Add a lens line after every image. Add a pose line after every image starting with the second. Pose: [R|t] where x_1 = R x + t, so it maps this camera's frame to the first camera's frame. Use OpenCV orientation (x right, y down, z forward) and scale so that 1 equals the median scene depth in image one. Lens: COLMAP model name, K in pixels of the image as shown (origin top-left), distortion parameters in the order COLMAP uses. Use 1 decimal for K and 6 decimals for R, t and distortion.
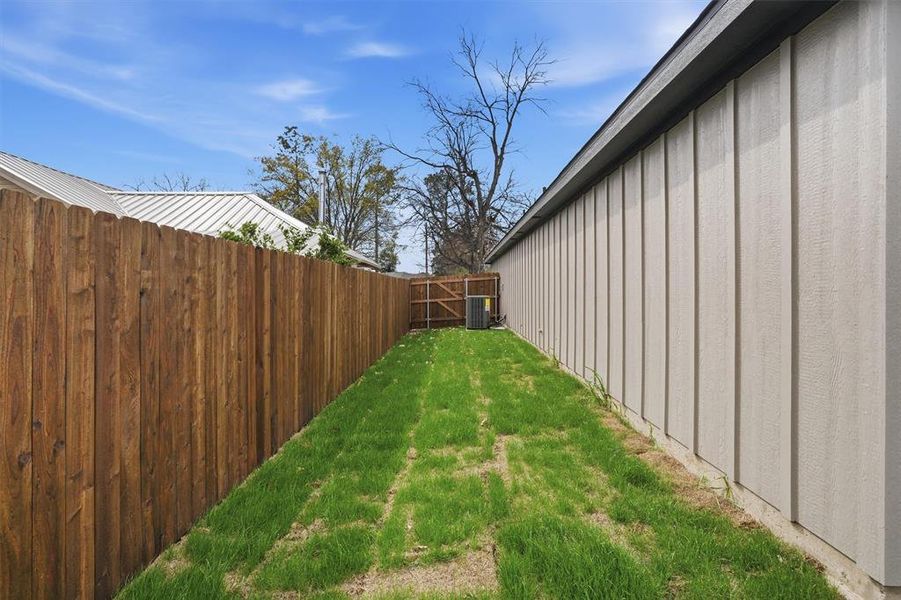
lens RADIAL K [[433.3, 0, 449.0], [0, 433.3, 292.6], [0, 0, 1]] dist [-0.002477, -0.000312]
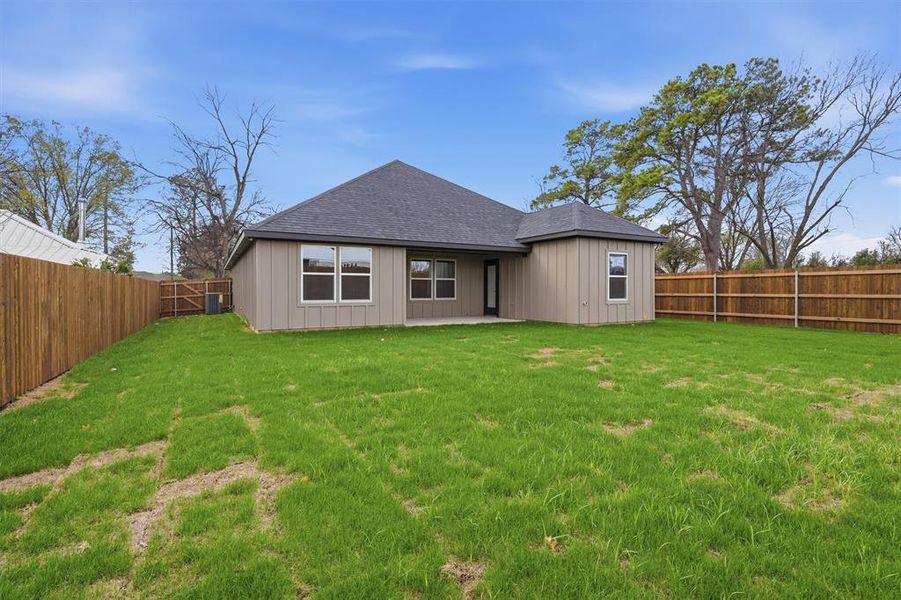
lens RADIAL K [[433.3, 0, 449.0], [0, 433.3, 292.6], [0, 0, 1]] dist [-0.002477, -0.000312]
pose [[0.867715, -0.004076, 0.497045, 0.013926], [0.004553, 0.999990, 0.000253, 0.005192], [-0.497041, 0.002043, 0.867725, -0.387067]]
